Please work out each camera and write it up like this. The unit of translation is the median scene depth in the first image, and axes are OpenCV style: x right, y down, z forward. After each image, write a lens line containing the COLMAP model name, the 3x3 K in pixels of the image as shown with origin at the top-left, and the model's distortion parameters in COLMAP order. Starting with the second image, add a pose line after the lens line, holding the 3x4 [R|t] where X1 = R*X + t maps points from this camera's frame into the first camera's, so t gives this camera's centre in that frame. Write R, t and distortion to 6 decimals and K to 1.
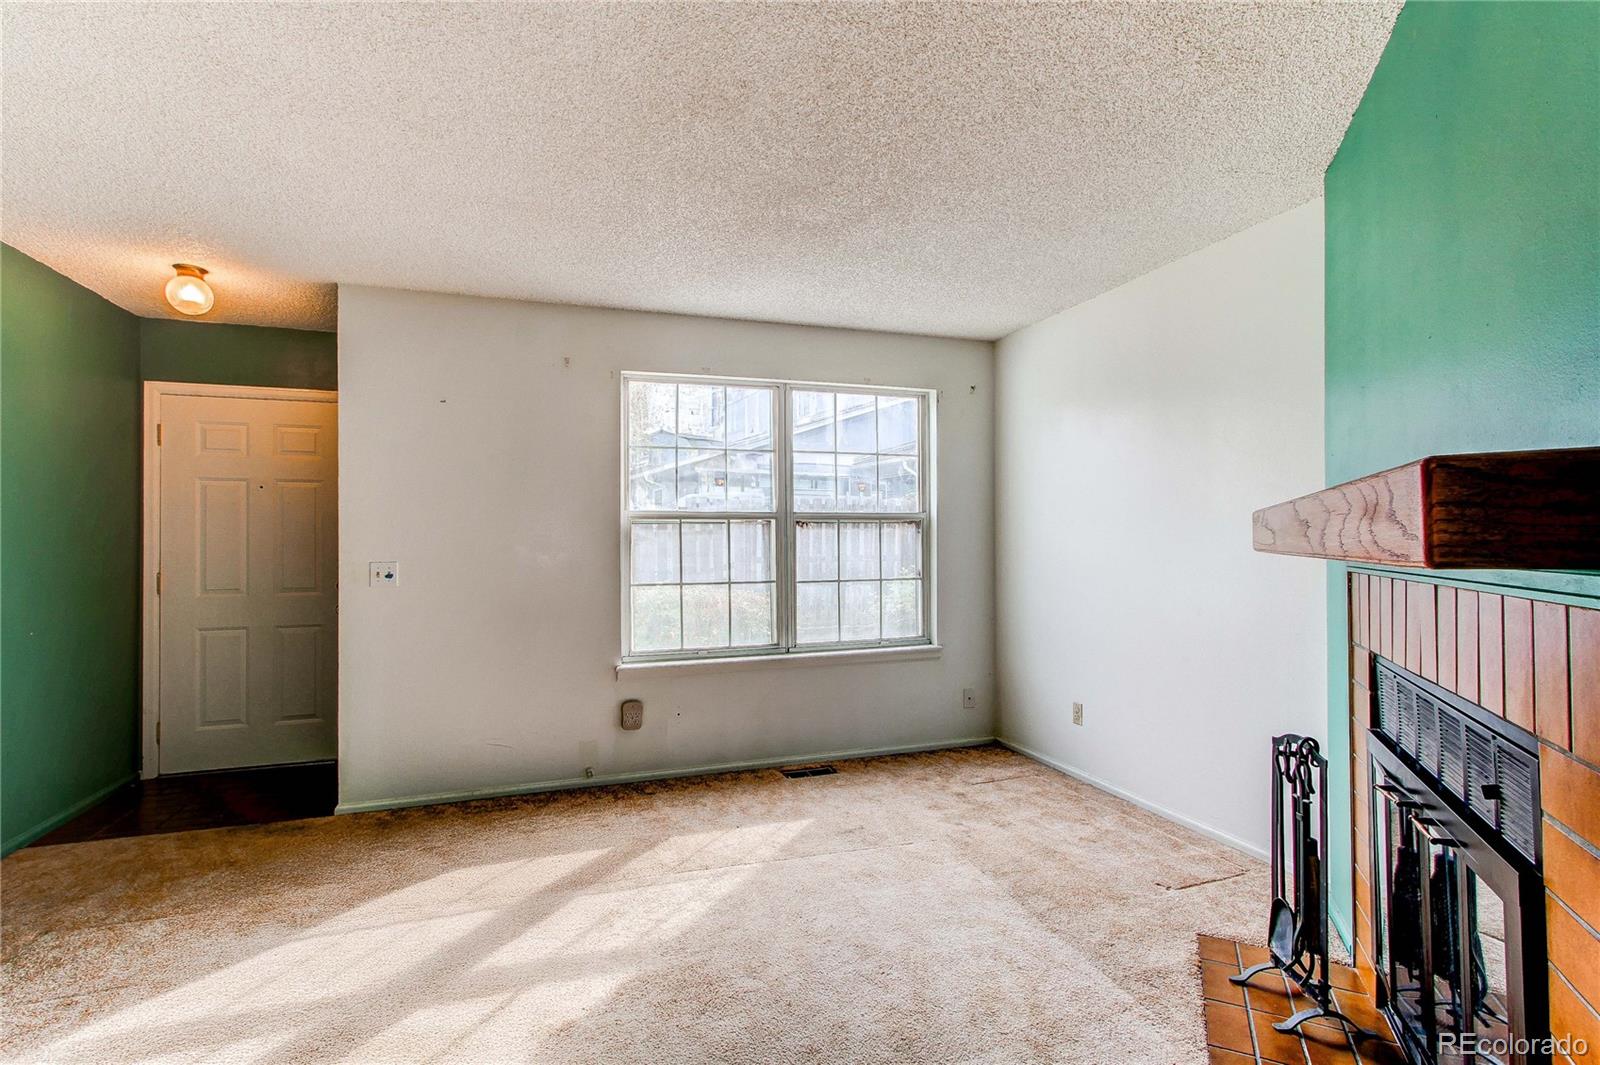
lens RADIAL K [[748.1, 0, 790.3], [0, 748.1, 532.2], [0, 0, 1]] dist [-0.004743, 0.003709]
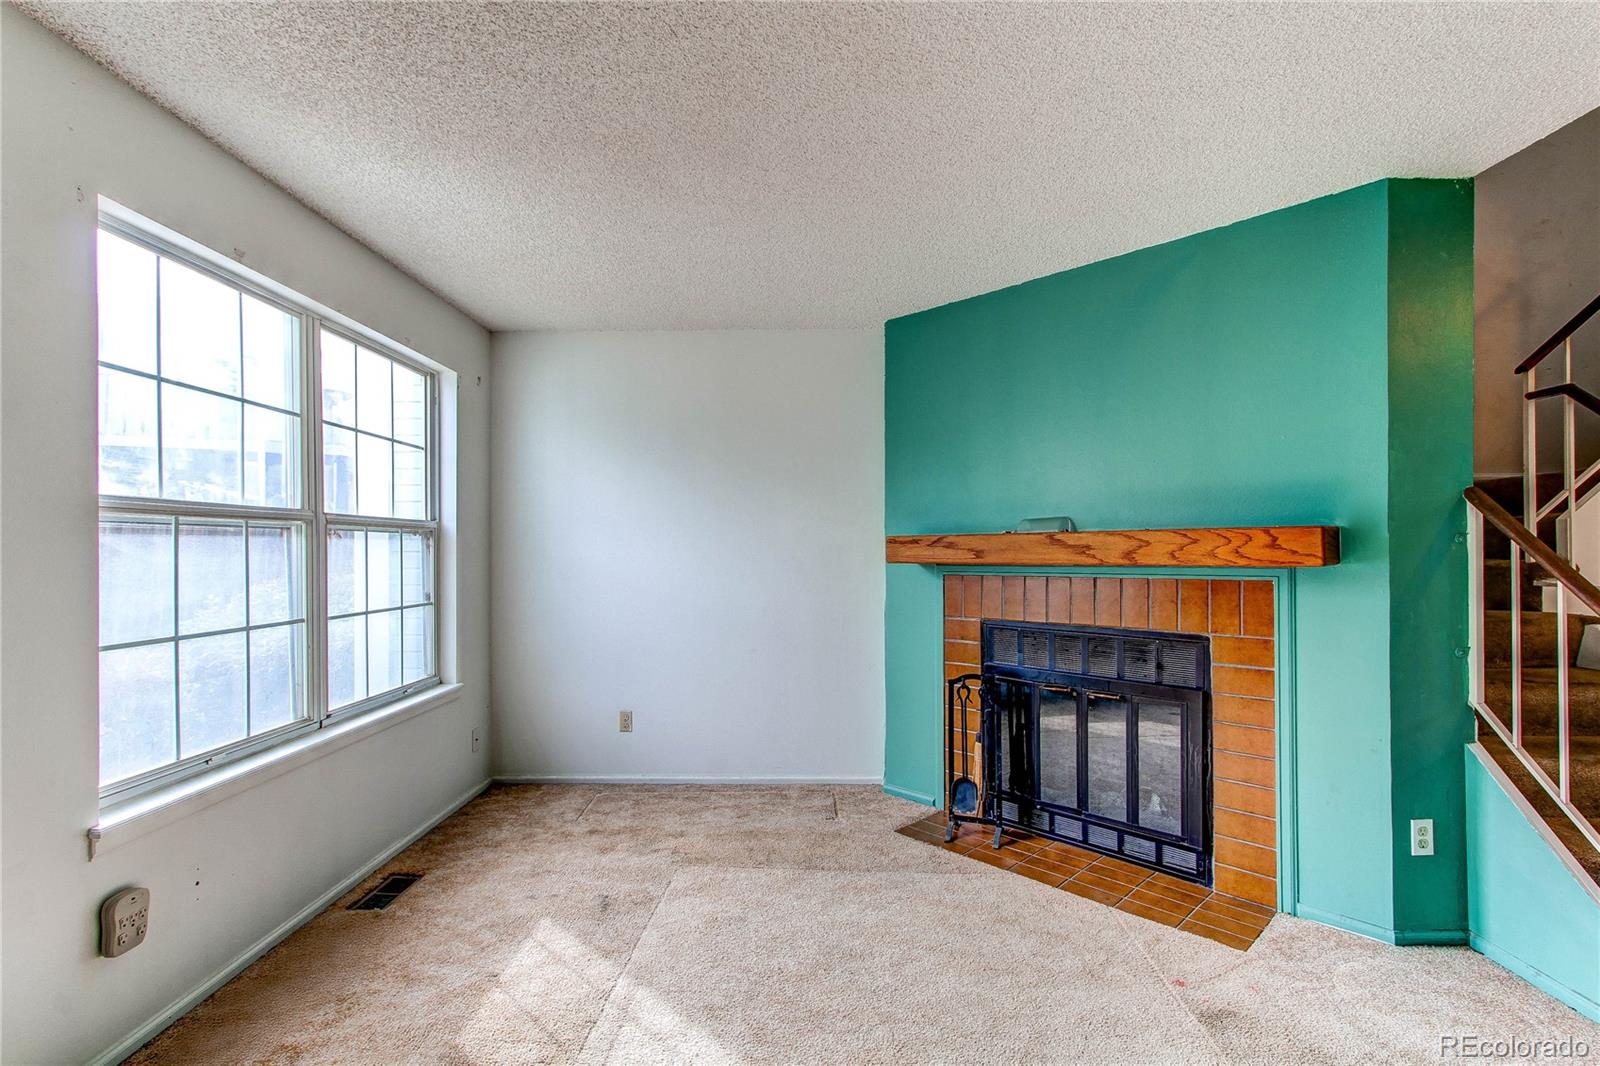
lens RADIAL K [[748.1, 0, 795.1], [0, 748.1, 536.5], [0, 0, 1]] dist [-0.004743, 0.003709]
pose [[0.318888, 0.024924, 0.947465, -0.517792], [-0.011639, 0.999682, -0.022381, 0.003981], [-0.947721, -0.003890, 0.319076, 0.423409]]
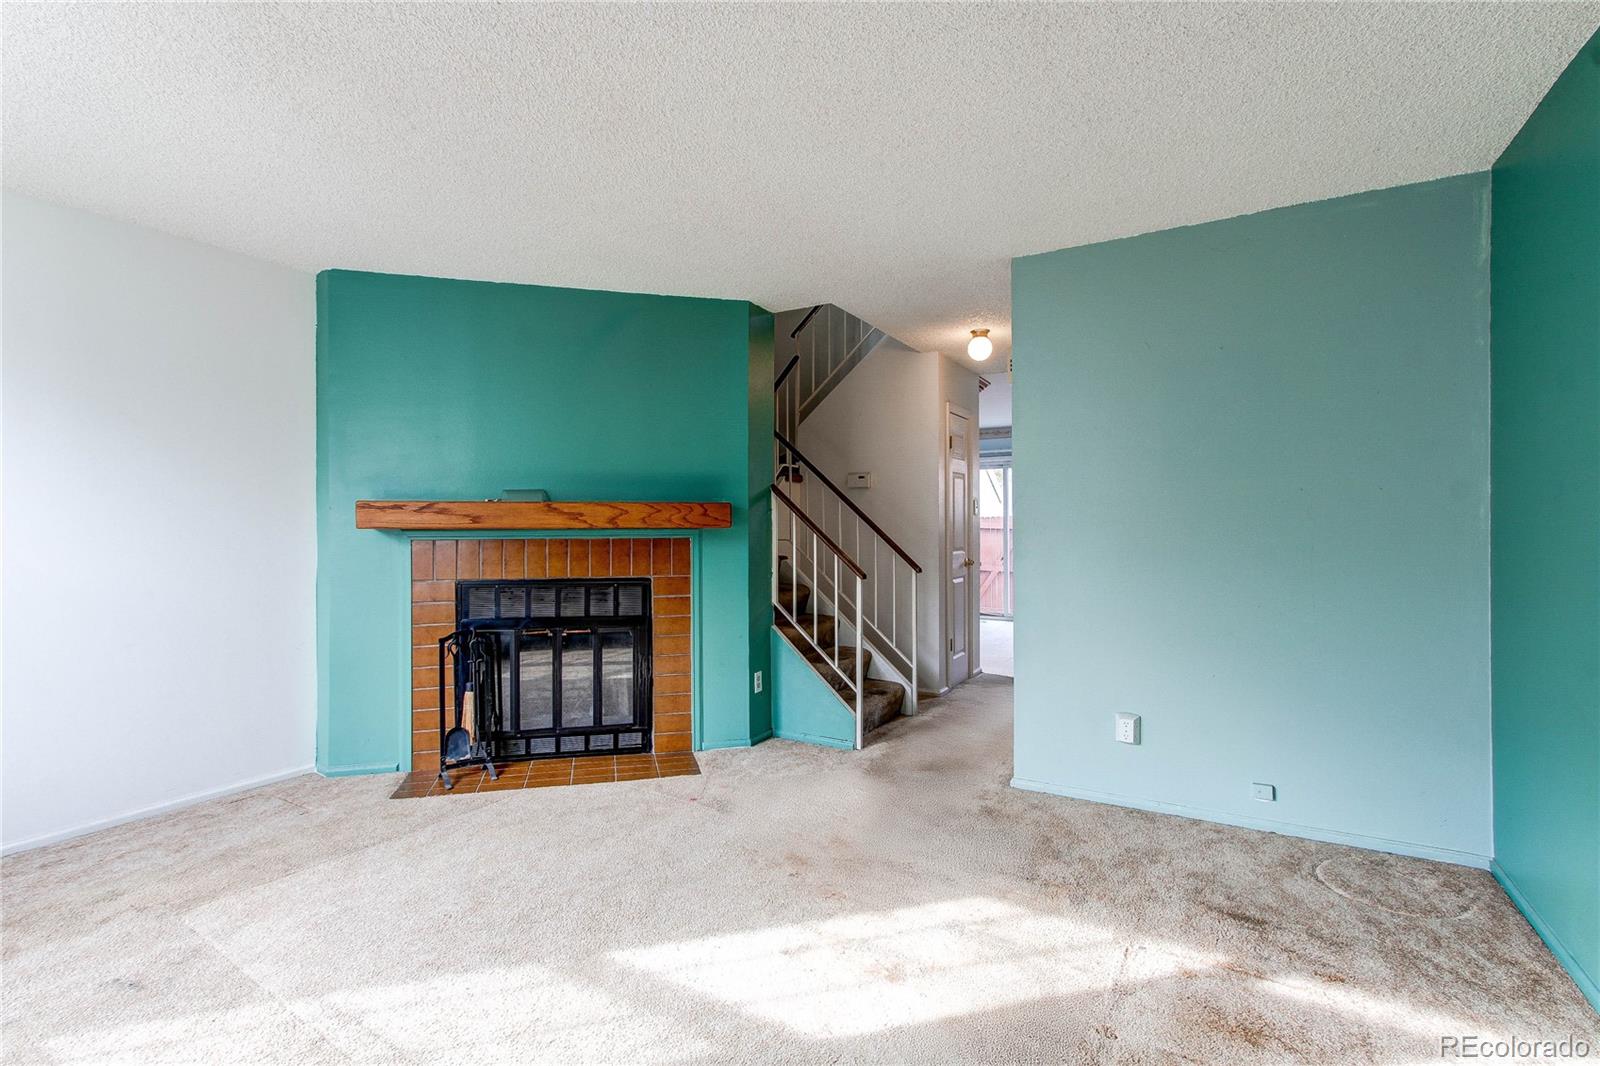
lens RADIAL K [[748.1, 0, 815.6], [0, 748.1, 529.7], [0, 0, 1]] dist [-0.004743, 0.003709]
pose [[-0.678861, -0.005597, 0.734245, -0.607871], [-0.007550, 0.999971, 0.000641, 0.010959], [-0.734228, -0.005108, -0.678884, 0.796930]]
